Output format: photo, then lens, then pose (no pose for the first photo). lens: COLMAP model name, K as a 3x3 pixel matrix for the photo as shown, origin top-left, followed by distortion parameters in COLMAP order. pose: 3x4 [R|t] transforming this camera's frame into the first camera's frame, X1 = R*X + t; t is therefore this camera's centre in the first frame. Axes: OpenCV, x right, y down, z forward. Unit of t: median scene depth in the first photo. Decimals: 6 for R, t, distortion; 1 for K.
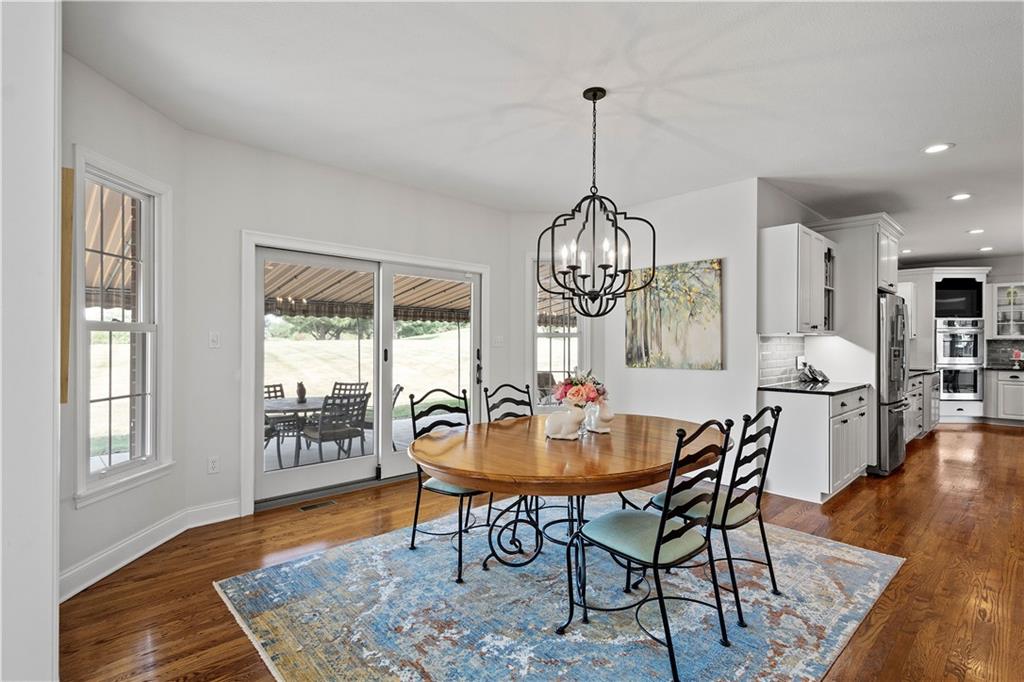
lens RADIAL K [[483.4, 0, 519.9], [0, 483.4, 341.7], [0, 0, 1]] dist [-0.001196, -0.000286]
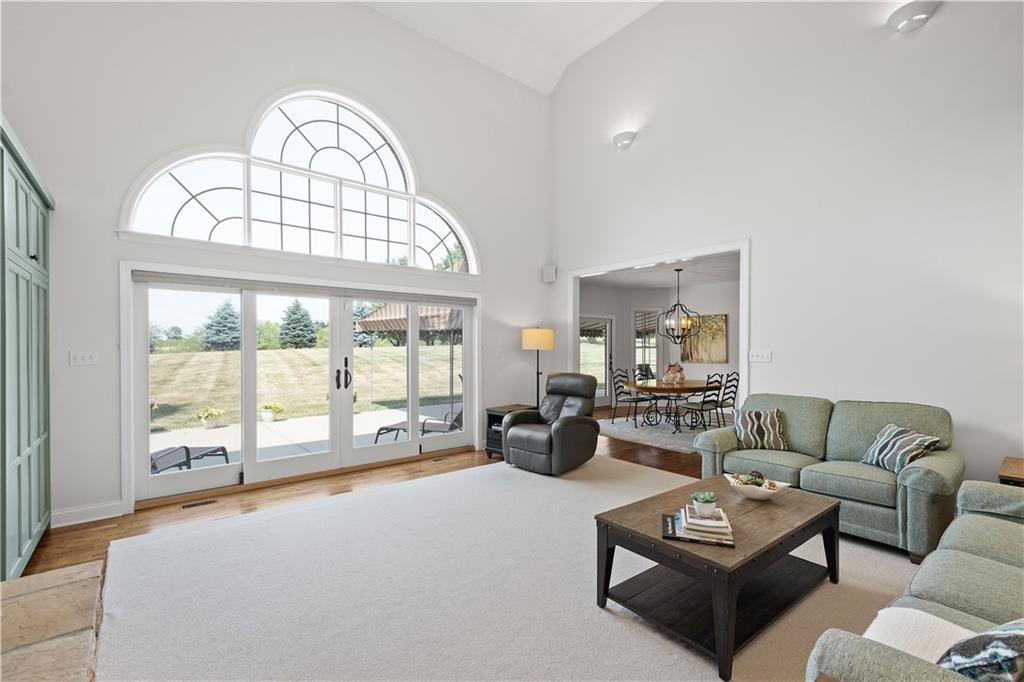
lens RADIAL K [[464.0, 0, 503.9], [0, 464.0, 345.1], [0, 0, 1]] dist [0.000913, 0.000060]
pose [[0.996065, -0.001263, -0.088618, -0.675525], [0.001355, 0.999999, 0.000974, -0.048989], [0.088616, -0.001090, 0.996065, -1.982488]]
